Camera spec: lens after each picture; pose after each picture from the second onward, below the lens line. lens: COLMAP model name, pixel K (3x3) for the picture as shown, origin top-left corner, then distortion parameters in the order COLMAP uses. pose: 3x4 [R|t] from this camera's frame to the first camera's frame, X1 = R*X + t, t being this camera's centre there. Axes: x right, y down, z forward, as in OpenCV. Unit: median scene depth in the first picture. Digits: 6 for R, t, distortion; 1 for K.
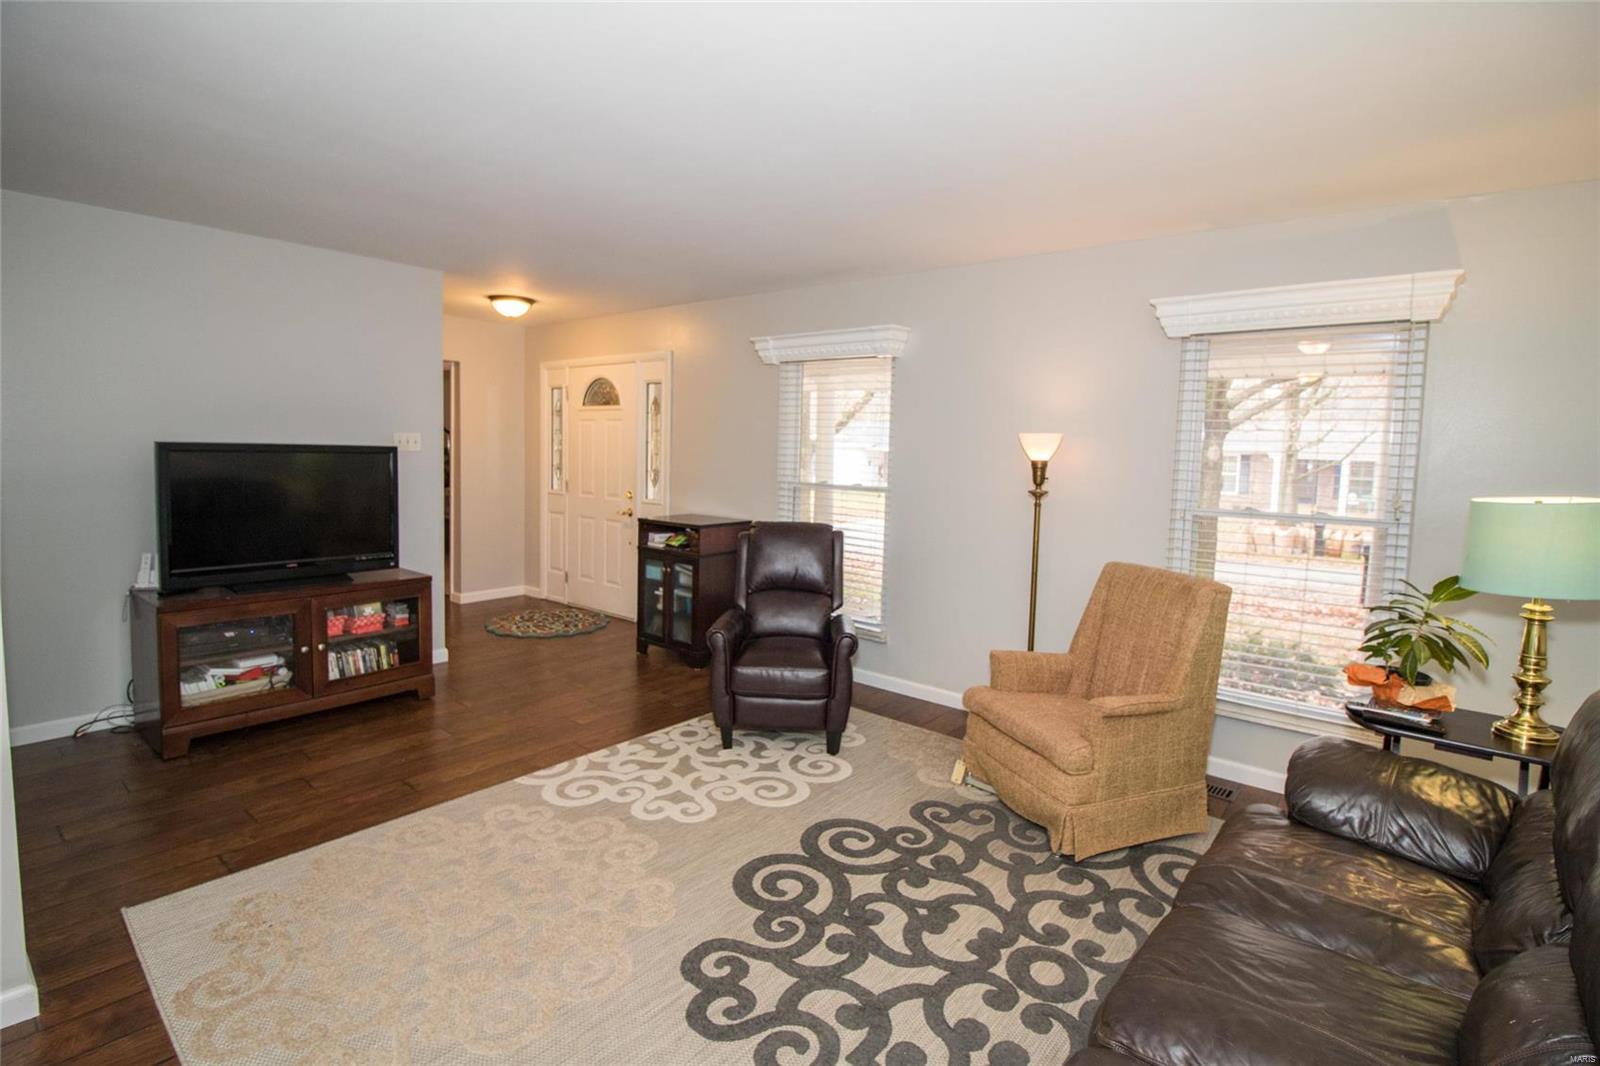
lens RADIAL K [[765.6, 0, 809.5], [0, 765.6, 517.4], [0, 0, 1]] dist [-0.005437, -0.003282]
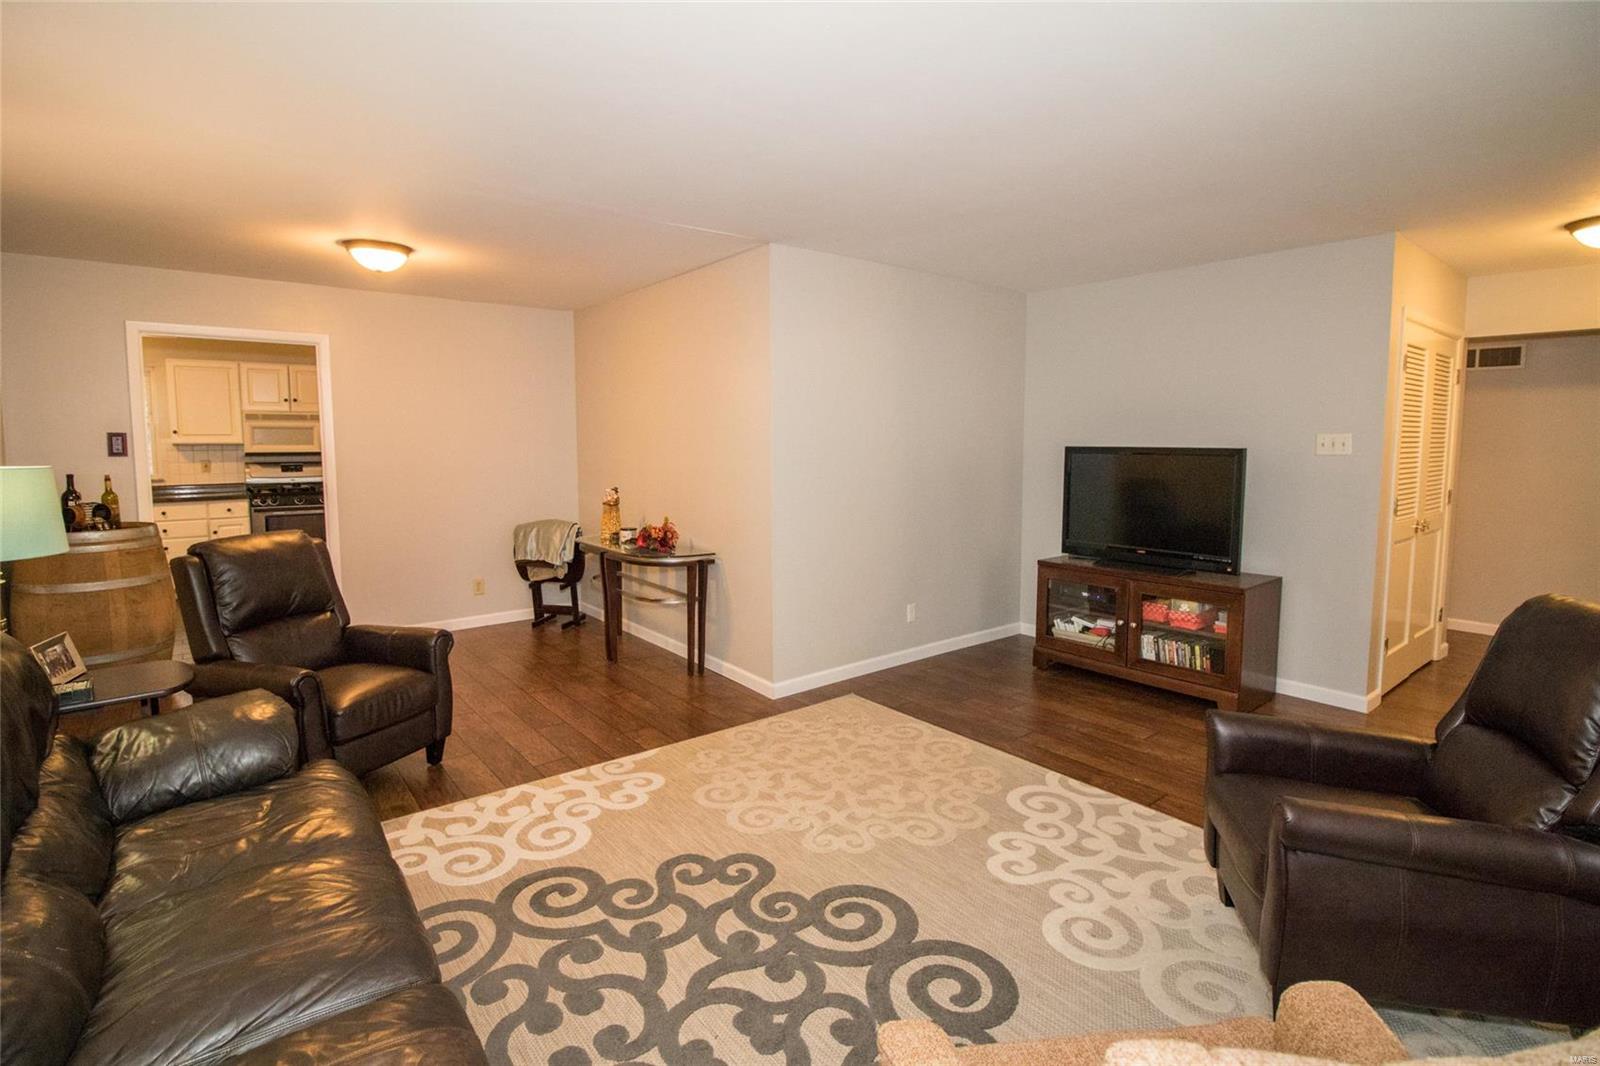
lens RADIAL K [[765.6, 0, 793.2], [0, 765.6, 537.2], [0, 0, 1]] dist [-0.005437, -0.003282]
pose [[-0.214387, 0.096557, -0.971965, 0.724031], [-0.098653, 0.987873, 0.119897, -0.058785], [0.971754, 0.121591, -0.202261, 0.934811]]
